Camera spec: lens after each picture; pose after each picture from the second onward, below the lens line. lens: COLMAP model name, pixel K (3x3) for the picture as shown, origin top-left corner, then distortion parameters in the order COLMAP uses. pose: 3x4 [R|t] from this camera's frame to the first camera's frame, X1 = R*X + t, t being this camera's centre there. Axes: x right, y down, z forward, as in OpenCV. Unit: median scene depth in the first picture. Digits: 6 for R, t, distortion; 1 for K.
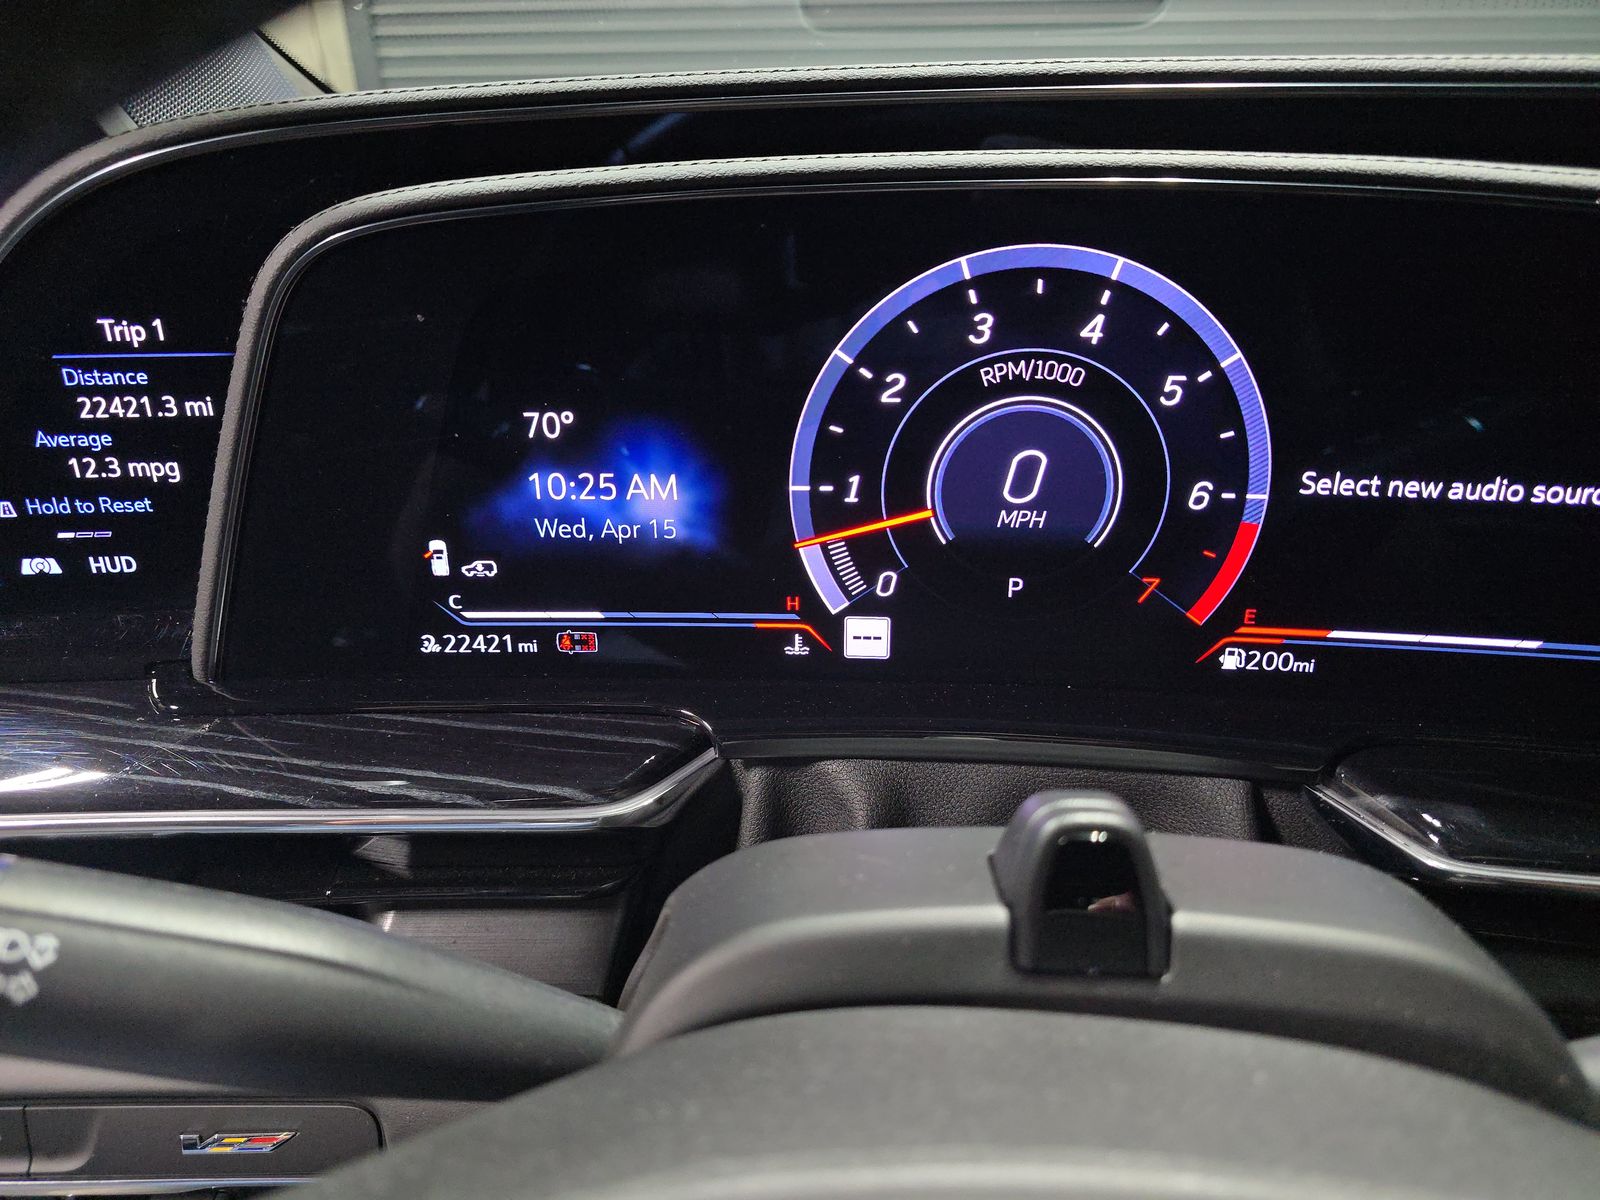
lens RADIAL K [[1078.8, 0, 796.0], [0, 1078.8, 595.6], [0, 0, 1]] dist [0.044592, -0.049972]
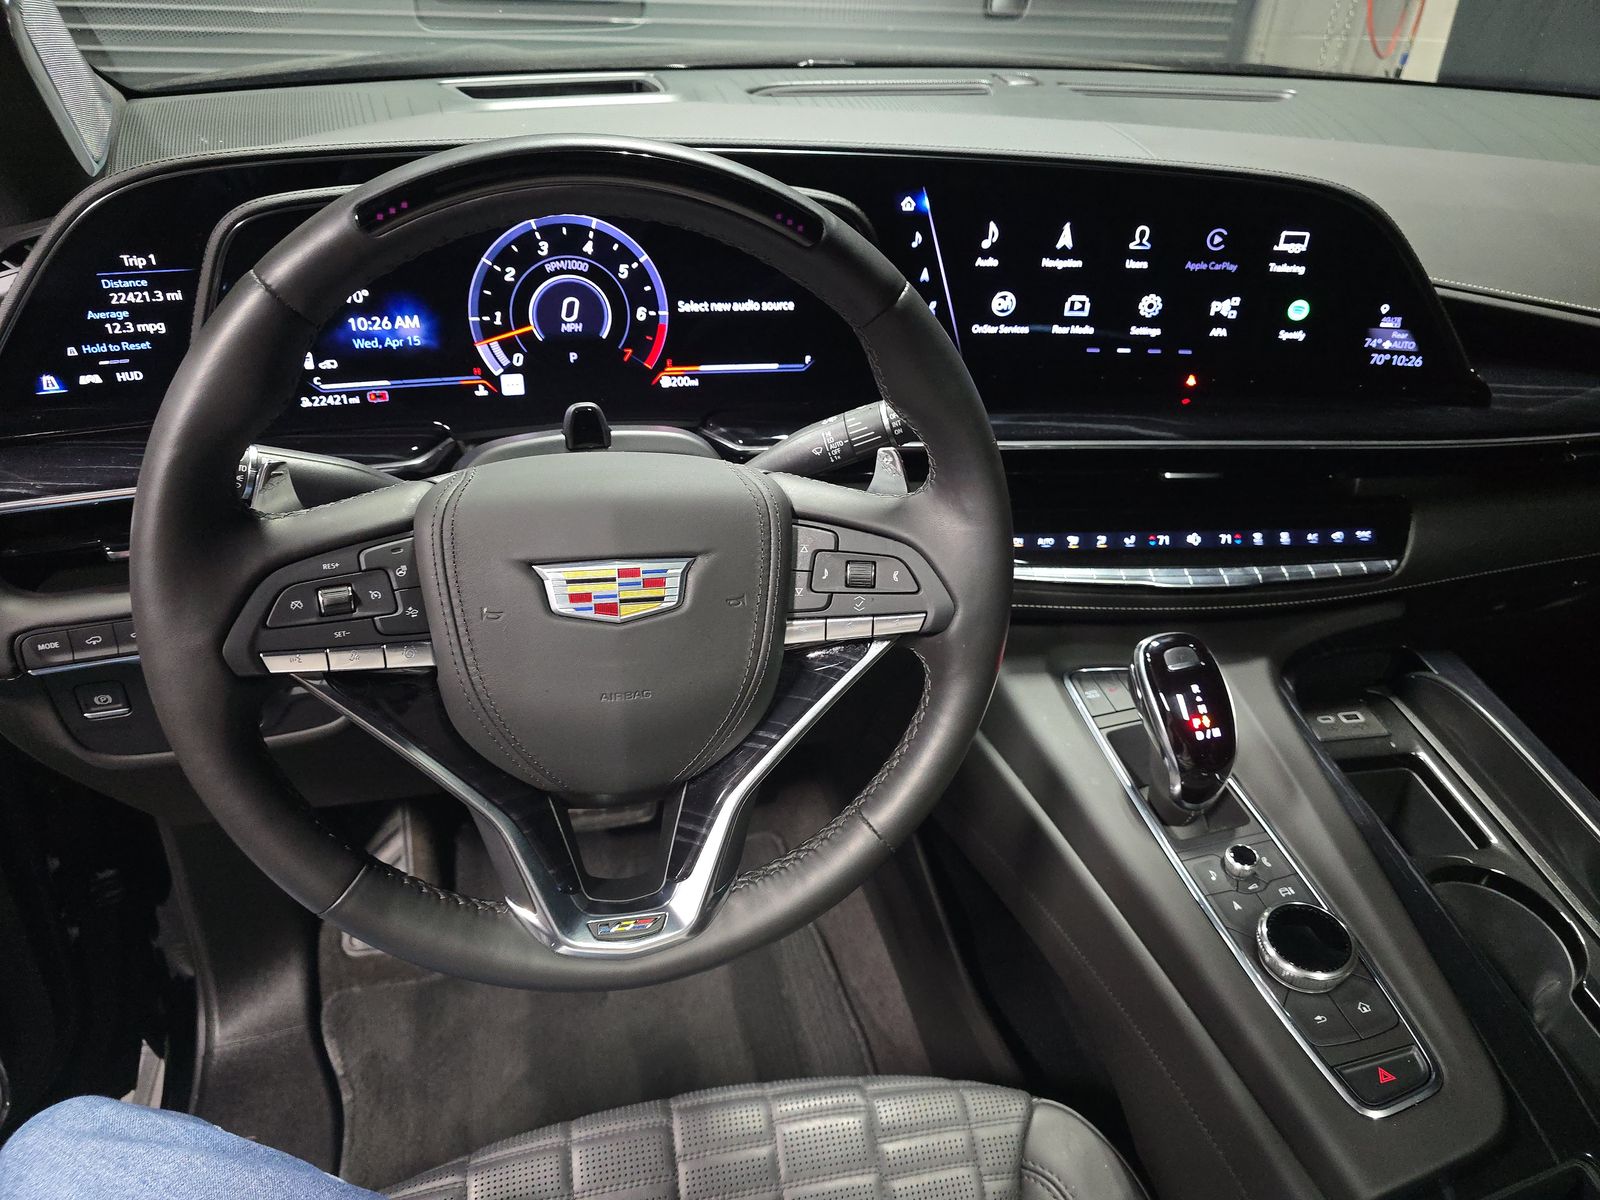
lens RADIAL K [[1078.8, 0, 796.0], [0, 1078.8, 595.6], [0, 0, 1]] dist [0.044592, -0.049972]
pose [[0.943226, -0.133678, 0.304064, -0.131430], [0.089366, 0.983816, 0.155304, 0.183334], [-0.319904, -0.119314, 0.939907, -1.473667]]
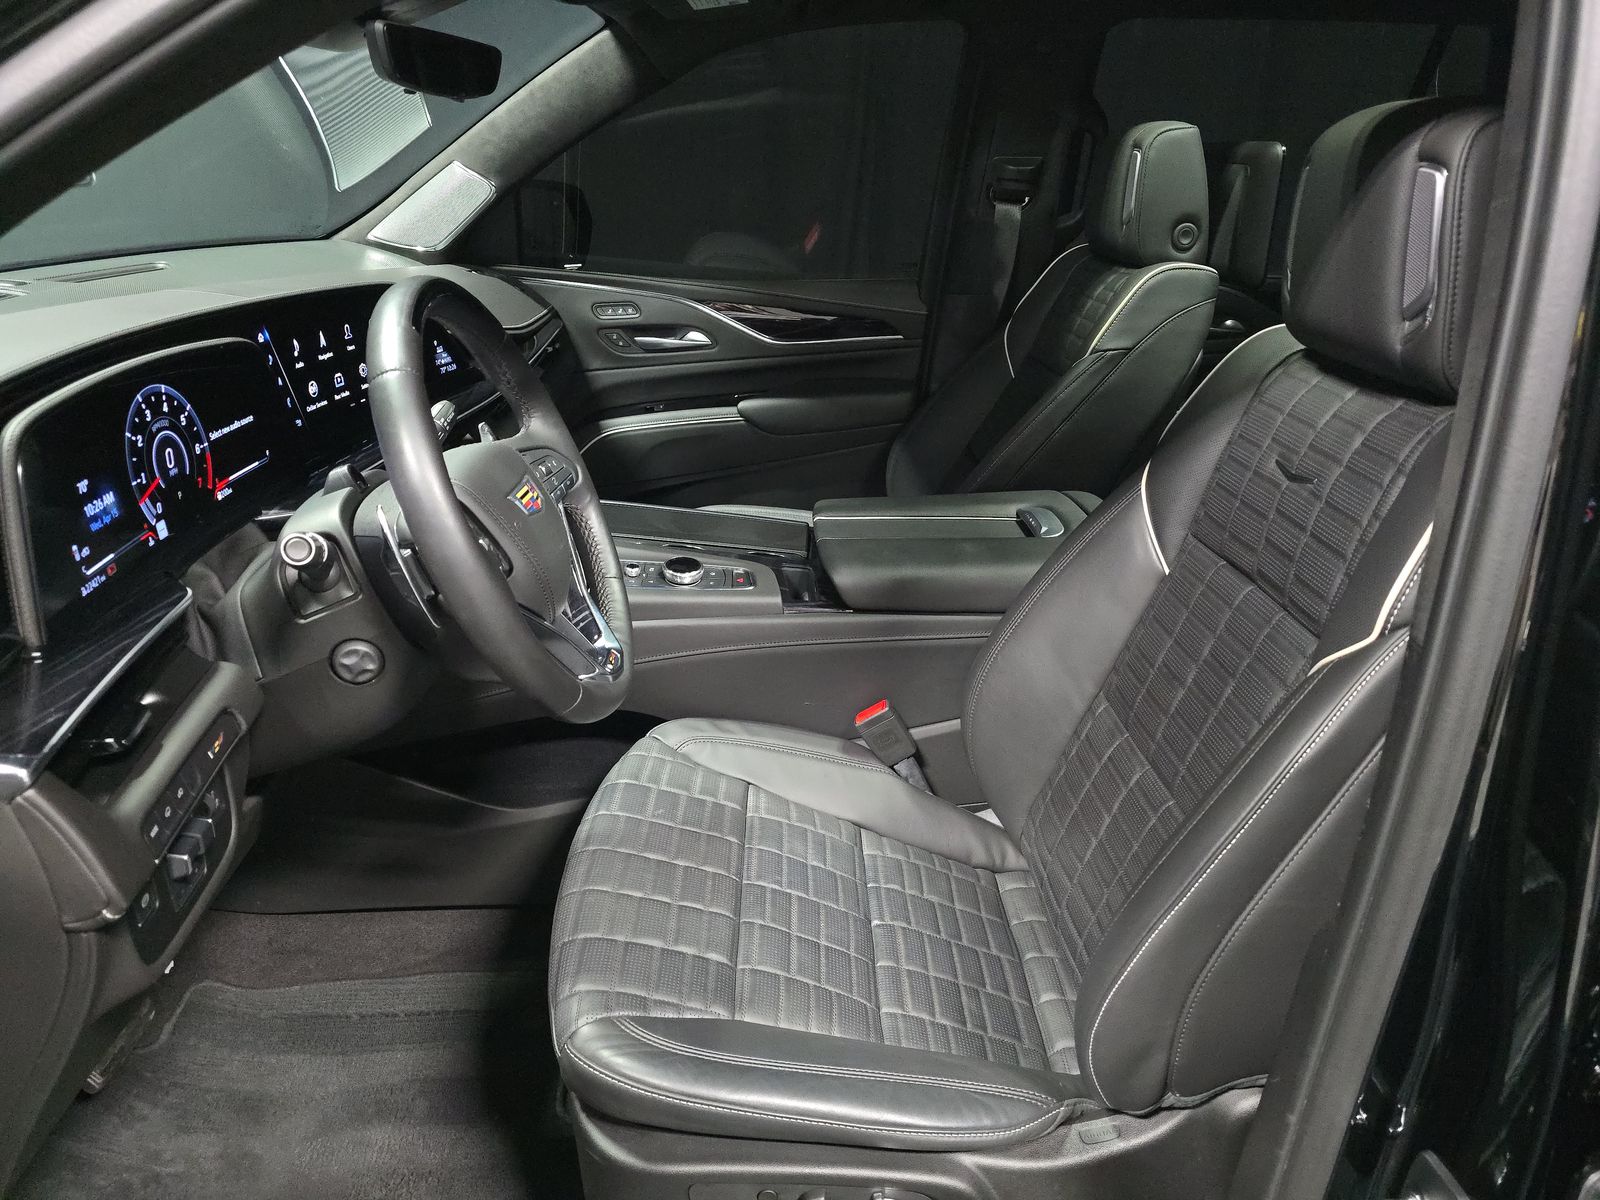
lens RADIAL K [[1068.6, 0, 801.3], [0, 1068.6, 589.5], [0, 0, 1]] dist [0.043894, -0.052139]
pose [[-0.129358, -0.367547, 0.920965, -2.875796], [0.419779, 0.821141, 0.386670, -0.226500], [-0.898361, 0.436621, 0.048067, -0.573994]]
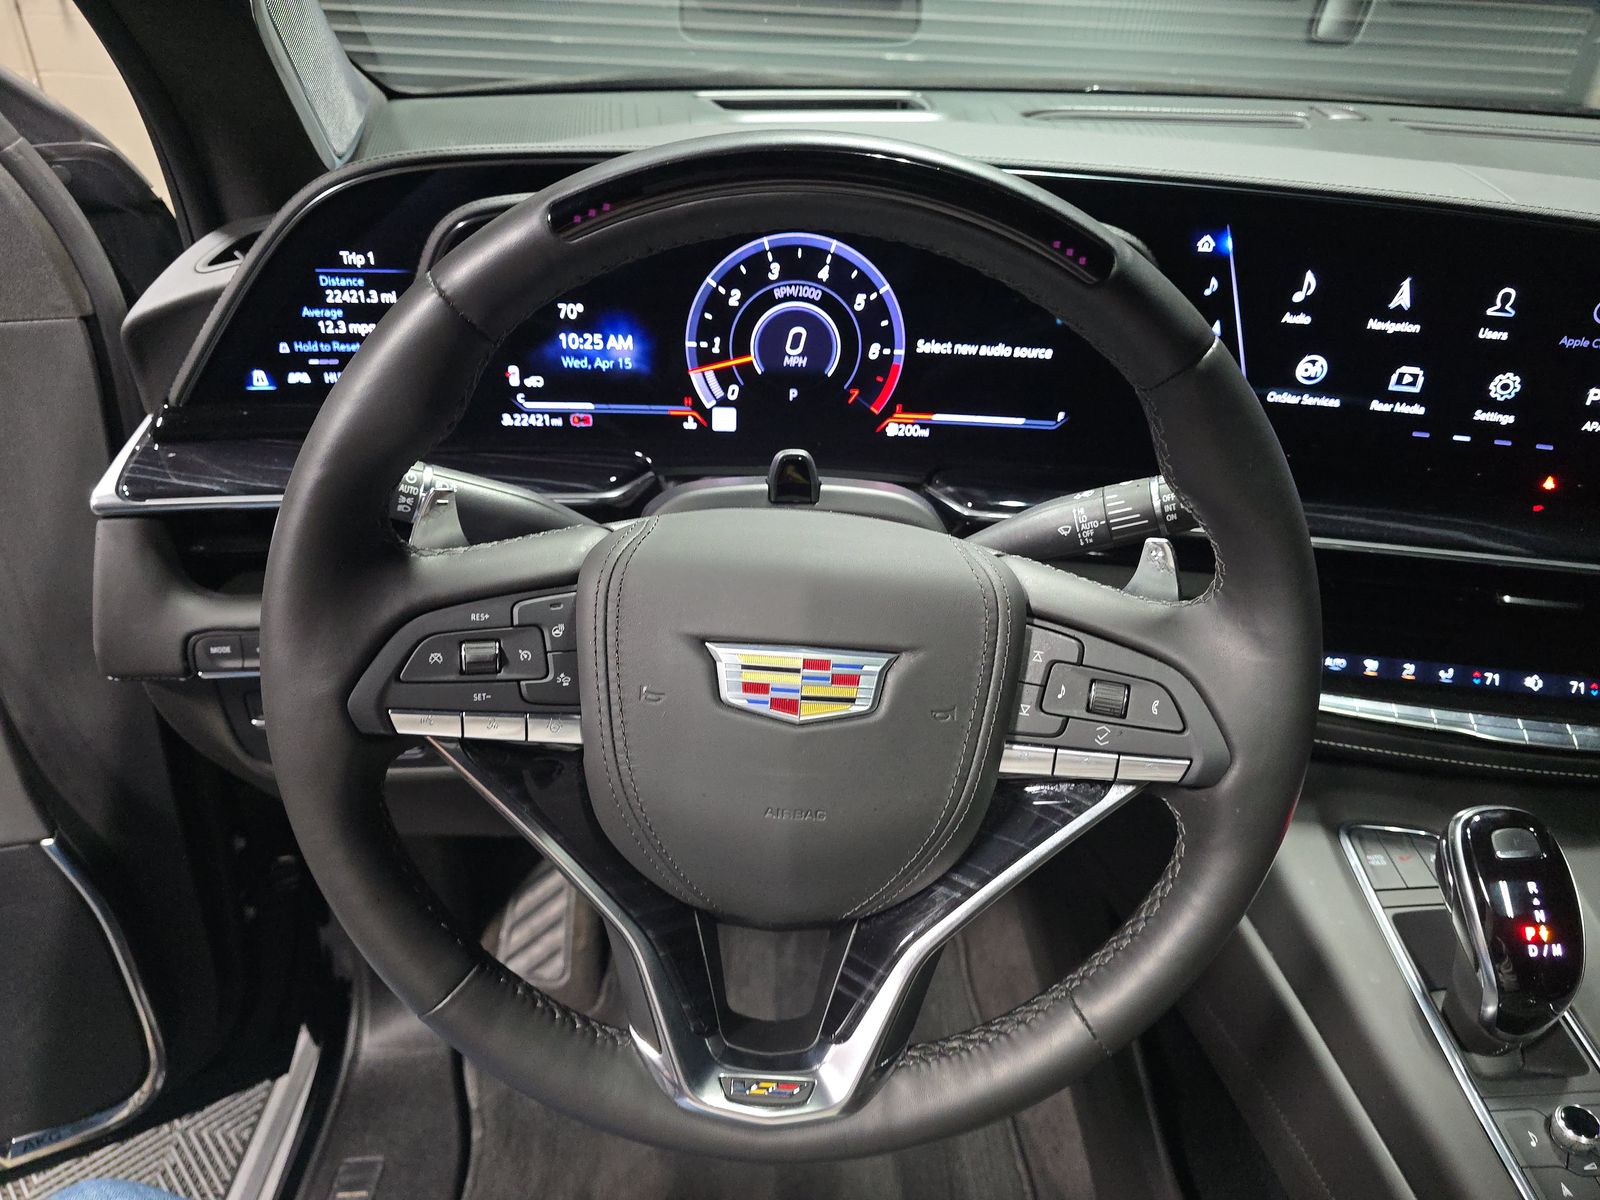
lens RADIAL K [[1068.6, 0, 801.3], [0, 1068.6, 589.5], [0, 0, 1]] dist [0.043894, -0.052139]
pose [[0.992021, -0.011102, 0.125586, -0.050482], [-0.003145, 0.993626, 0.112679, 0.137796], [-0.126037, -0.112175, 0.985663, -1.127816]]
